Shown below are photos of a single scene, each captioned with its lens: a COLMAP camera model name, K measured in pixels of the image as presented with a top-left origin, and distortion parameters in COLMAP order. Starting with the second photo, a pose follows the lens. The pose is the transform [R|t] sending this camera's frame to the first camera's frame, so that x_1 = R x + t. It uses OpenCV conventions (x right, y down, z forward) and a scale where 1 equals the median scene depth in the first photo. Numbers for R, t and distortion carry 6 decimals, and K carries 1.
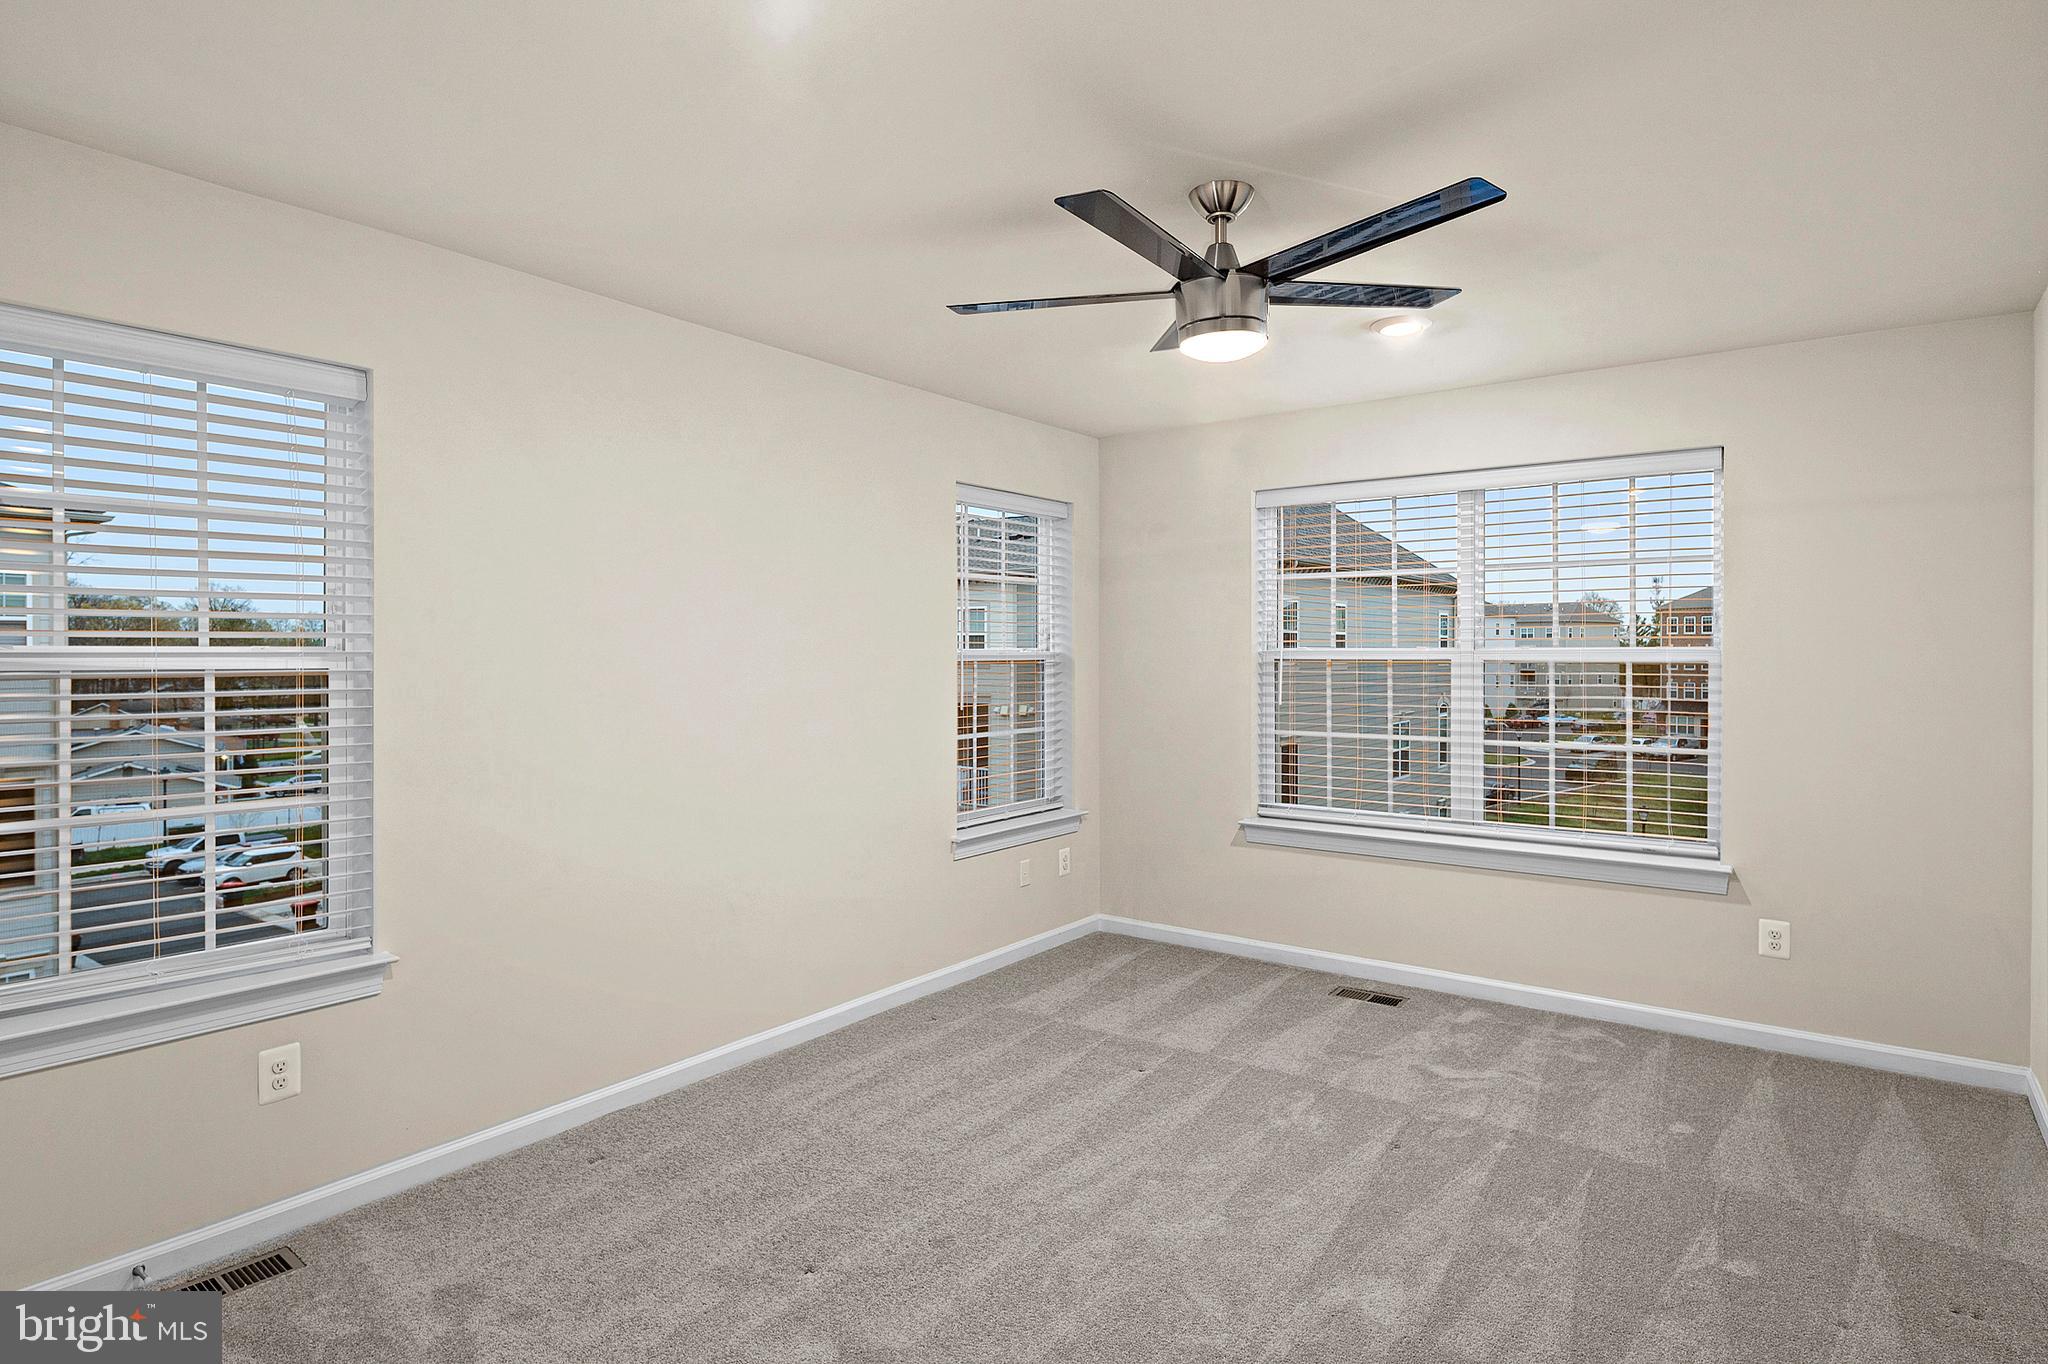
lens RADIAL K [[1115.8, 0, 1024.0], [0, 1115.8, 682.0], [0, 0, 1]] dist [-0.000092, -0.000396]
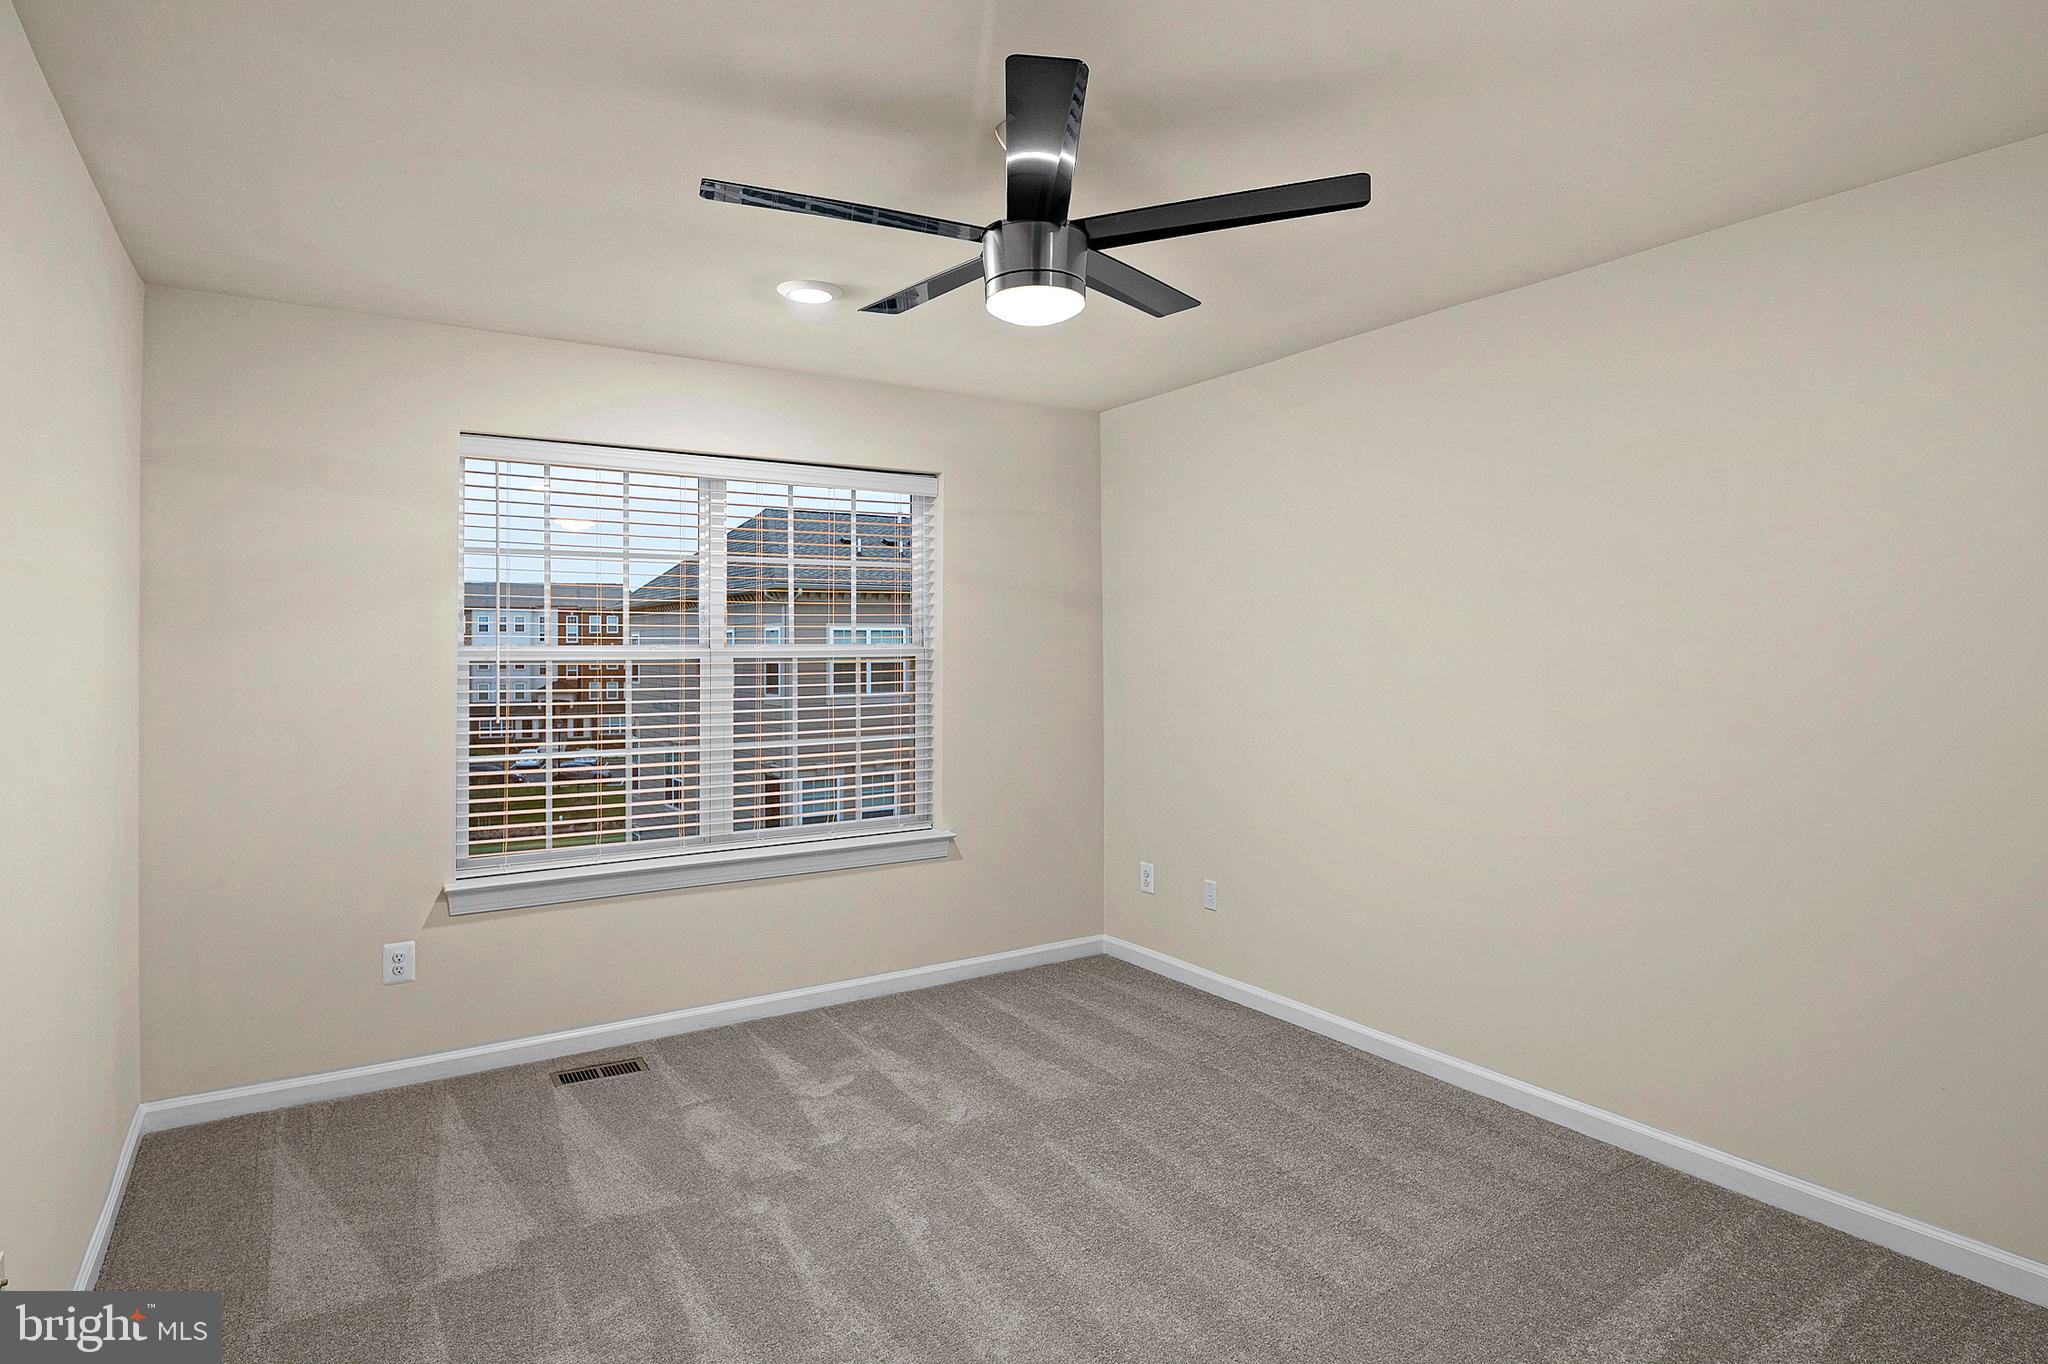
lens RADIAL K [[1115.8, 0, 1024.0], [0, 1115.8, 682.0], [0, 0, 1]] dist [-0.000092, -0.000396]
pose [[0.309298, -0.002846, 0.950961, -0.394099], [0.039717, 0.999162, -0.009928, 0.017124], [-0.950135, 0.040840, 0.309152, 0.463815]]
